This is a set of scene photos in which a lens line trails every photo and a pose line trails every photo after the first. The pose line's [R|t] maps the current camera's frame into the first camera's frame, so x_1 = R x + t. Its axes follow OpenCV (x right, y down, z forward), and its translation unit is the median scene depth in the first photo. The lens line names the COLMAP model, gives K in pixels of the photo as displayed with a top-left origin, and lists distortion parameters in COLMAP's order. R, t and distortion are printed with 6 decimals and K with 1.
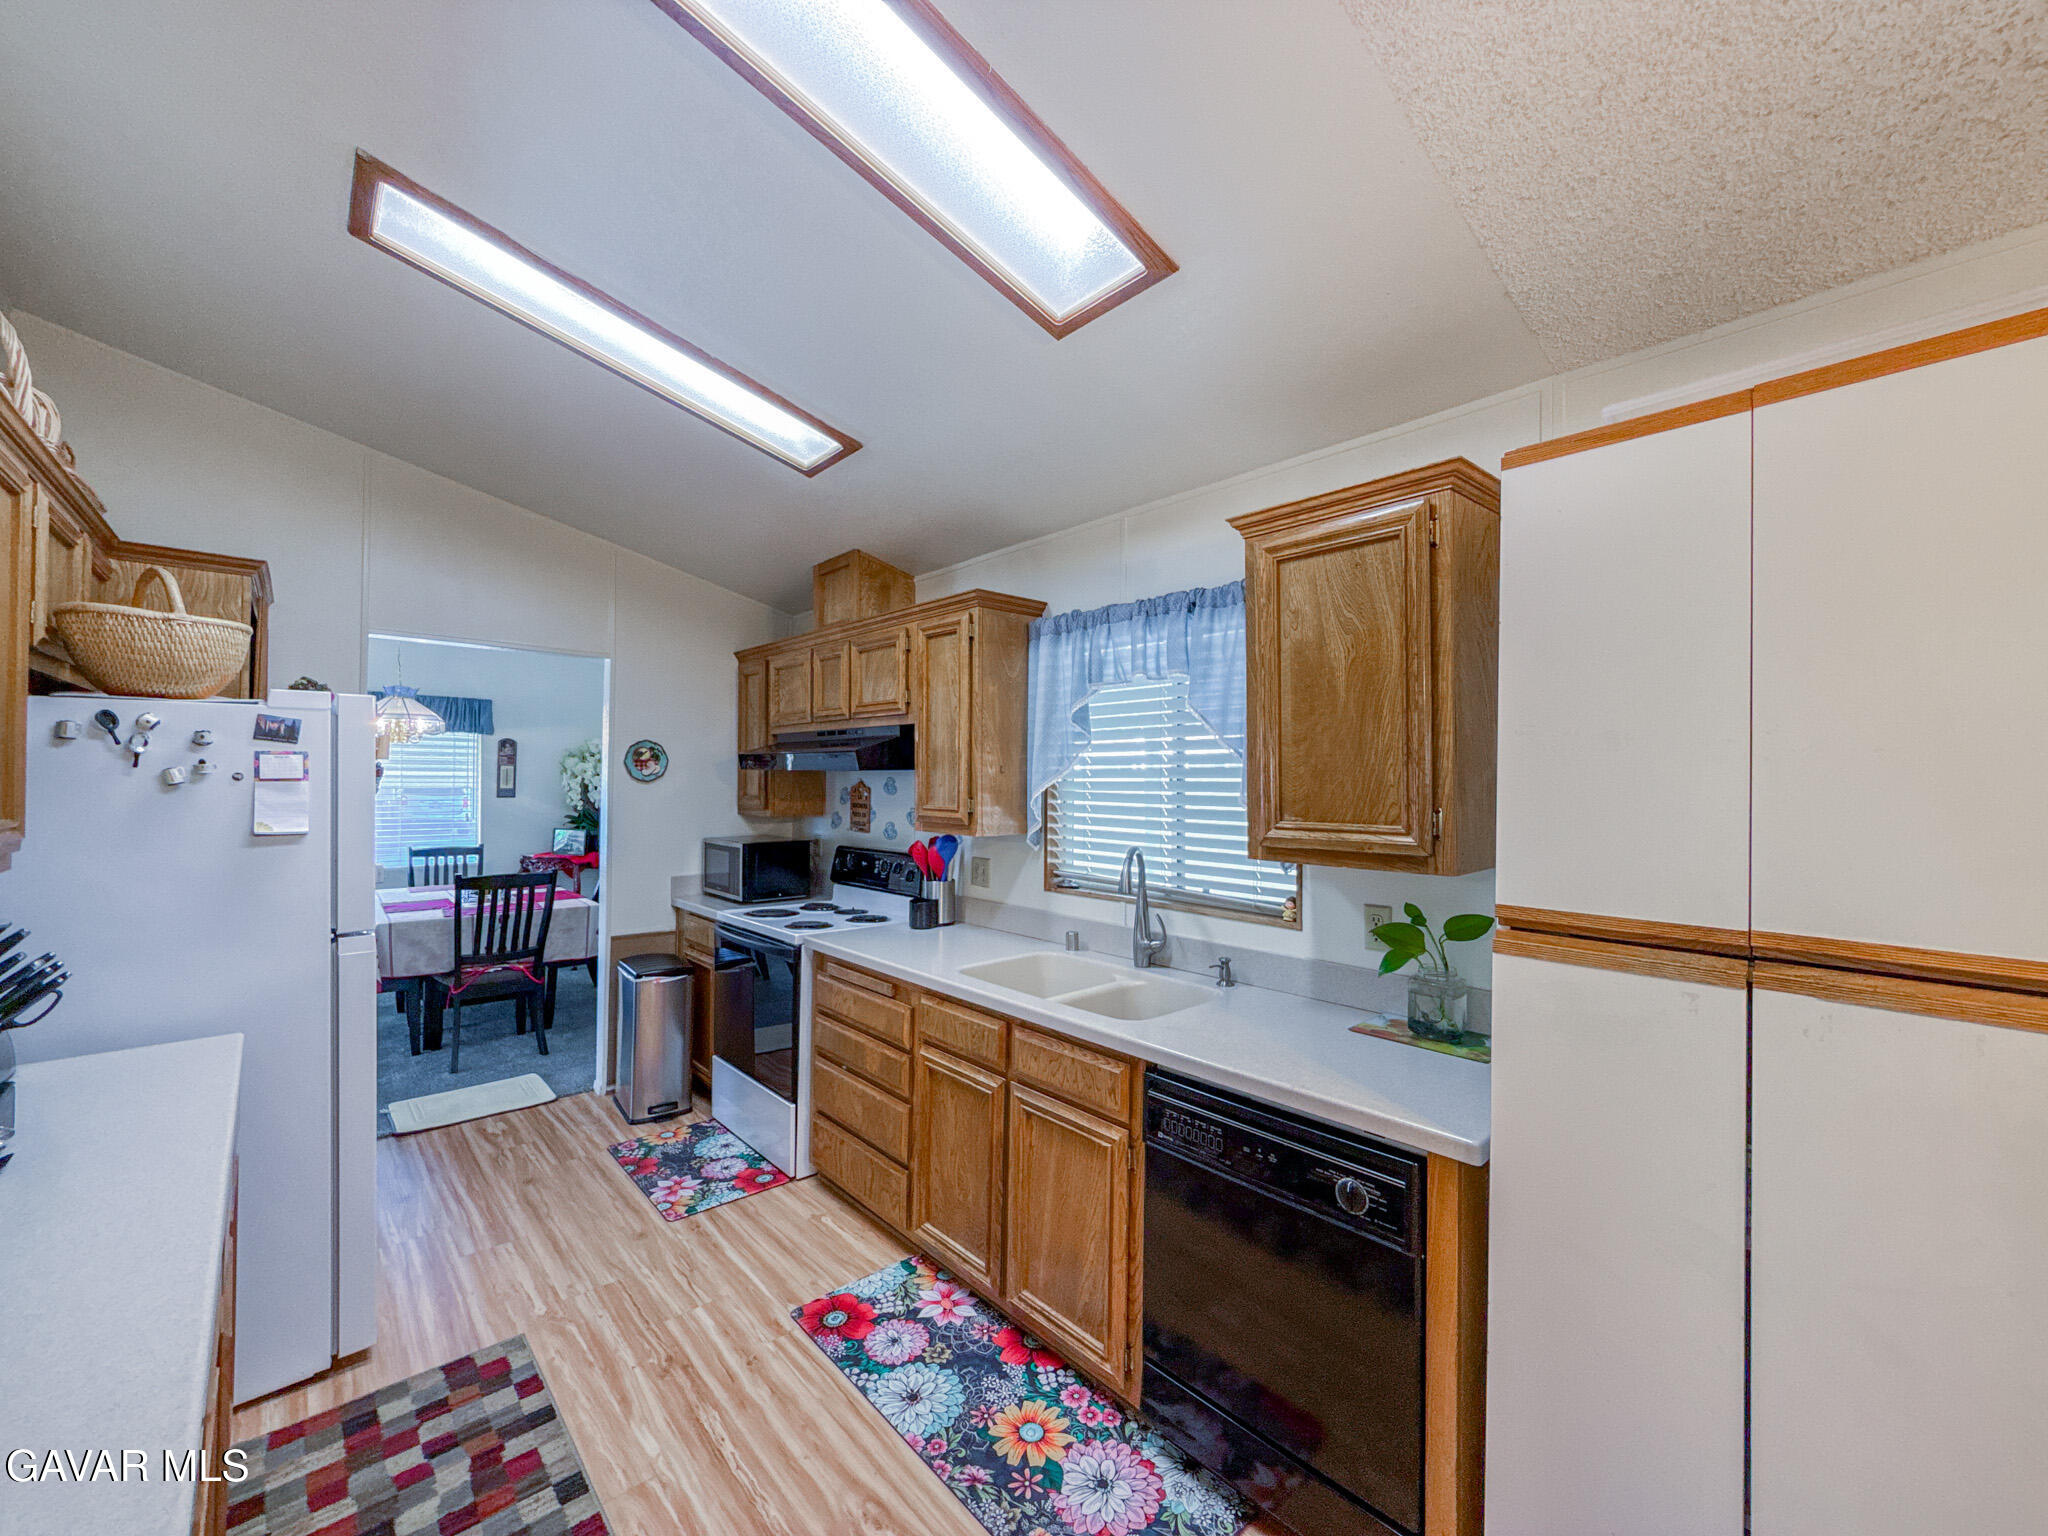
lens RADIAL K [[816.0, 0, 1033.0], [0, 816.0, 770.5], [0, 0, 1]] dist [0.000347, 0.000262]
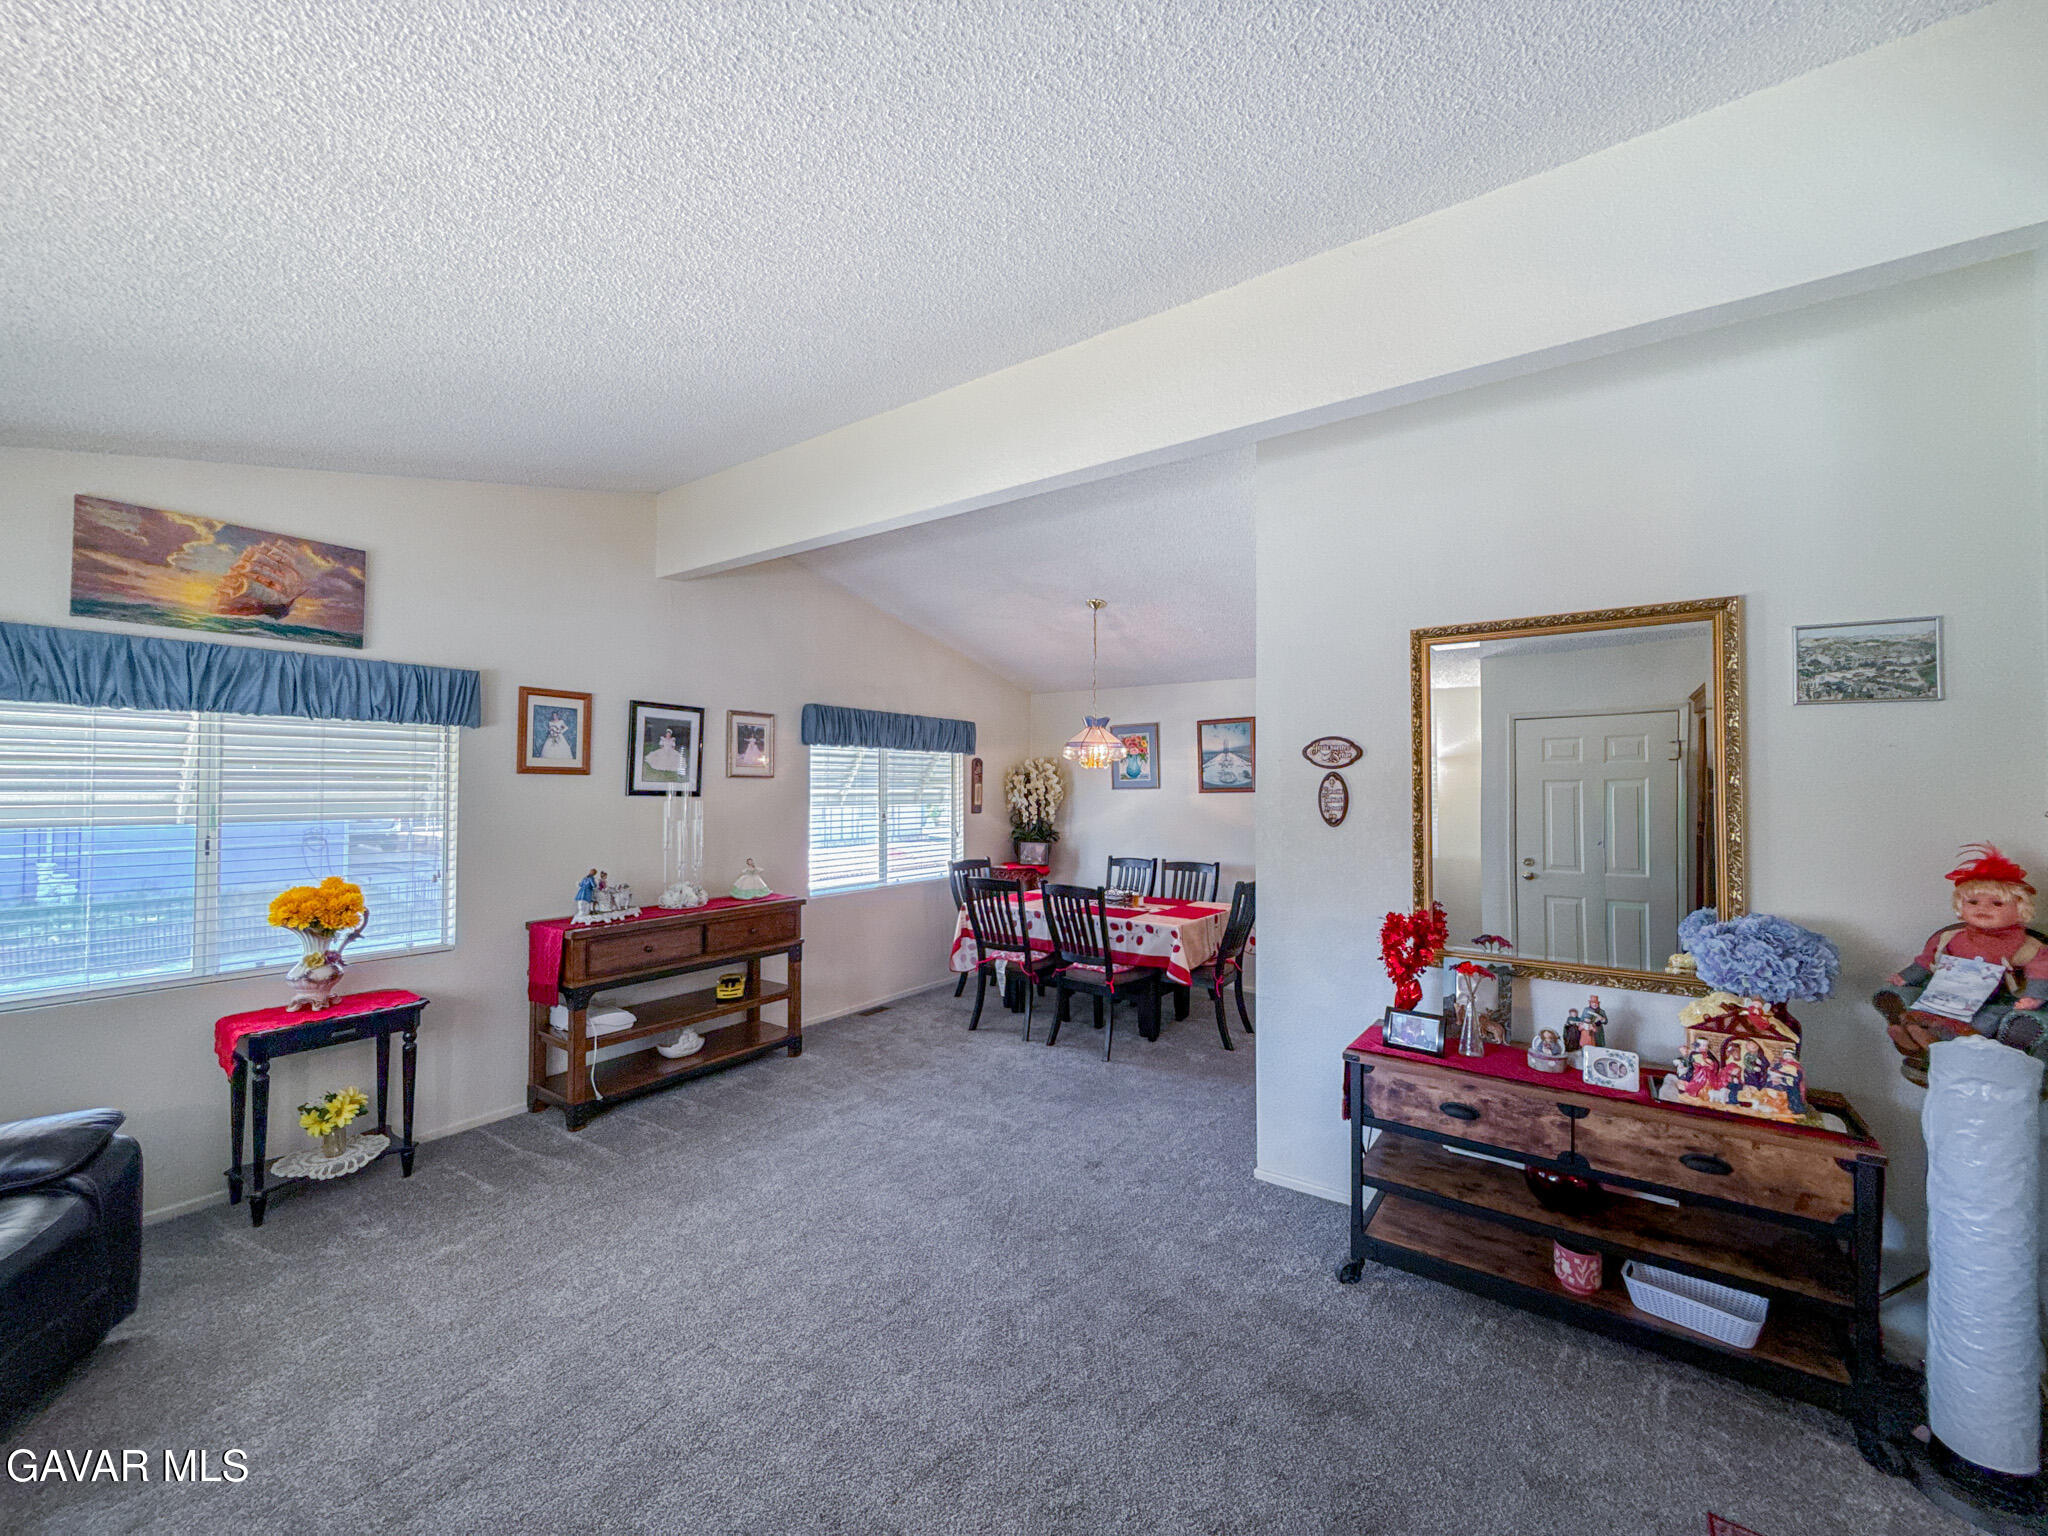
lens RADIAL K [[816.6, 0, 1027.4], [0, 816.6, 773.7], [0, 0, 1]] dist [-0.000728, -0.000071]
pose [[0.978617, -0.004817, 0.205632, -2.181243], [0.005009, 0.999987, -0.000417, -0.048937], [-0.205628, 0.001439, 0.978629, -0.151190]]
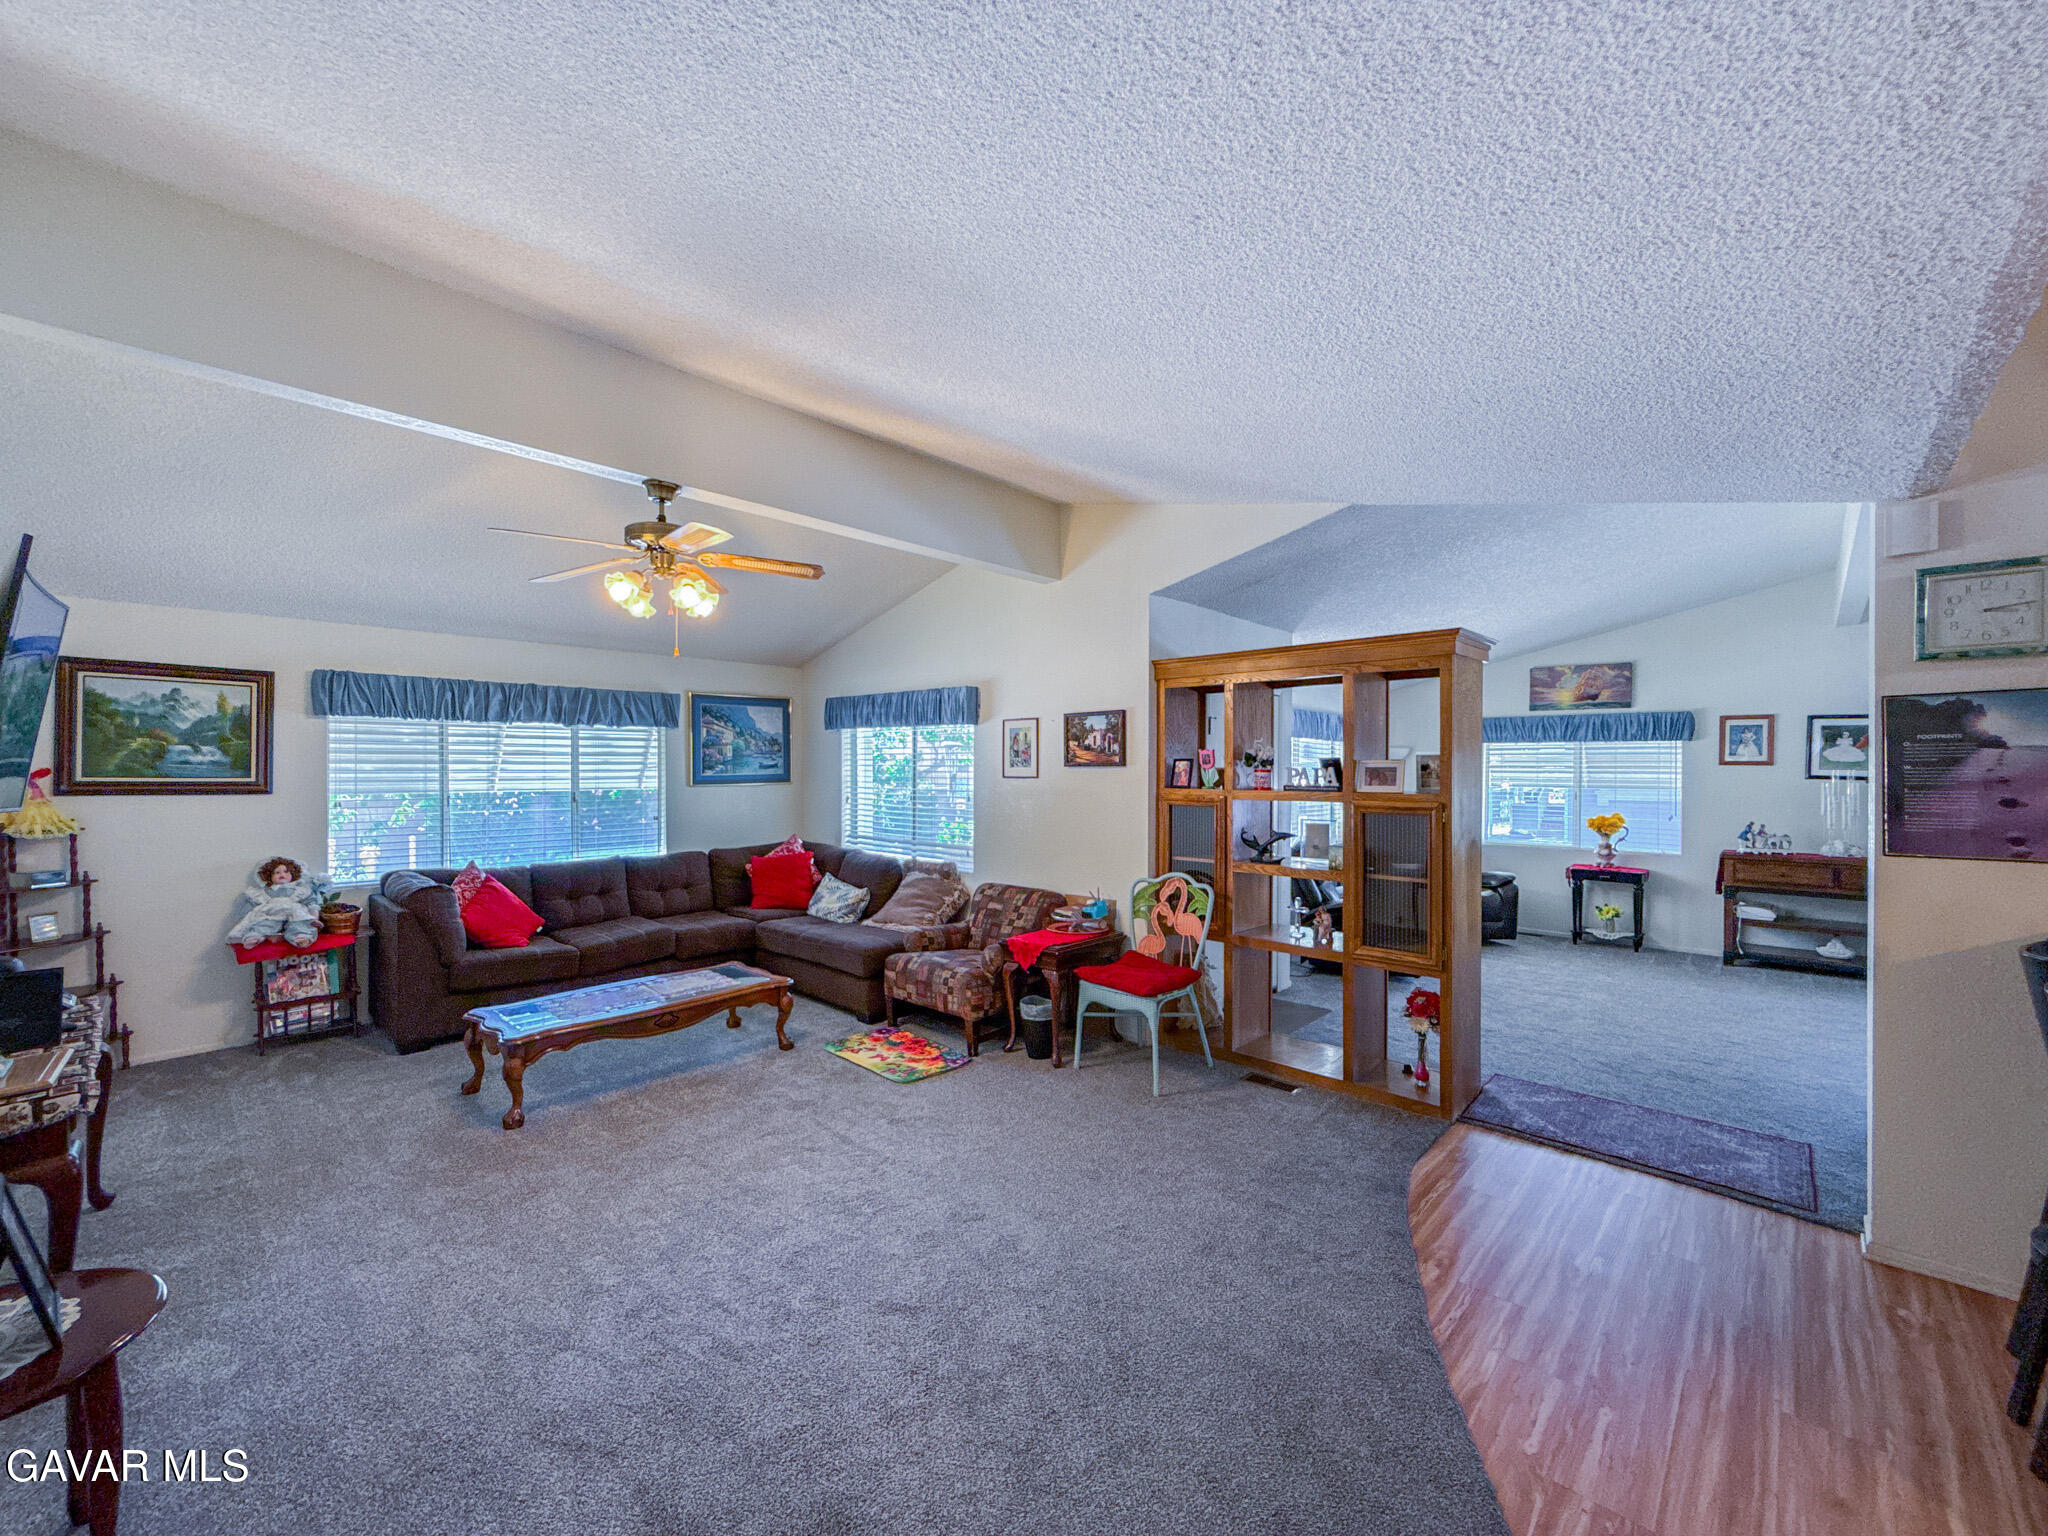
lens RADIAL K [[821.0, 0, 1028.1], [0, 821.0, 769.7], [0, 0, 1]] dist [0.000677, -0.000468]
pose [[0.070503, -0.007311, -0.997485, -0.047211], [0.007396, 0.999949, -0.006806, -0.036258], [0.997484, -0.006898, 0.070553, -1.022513]]
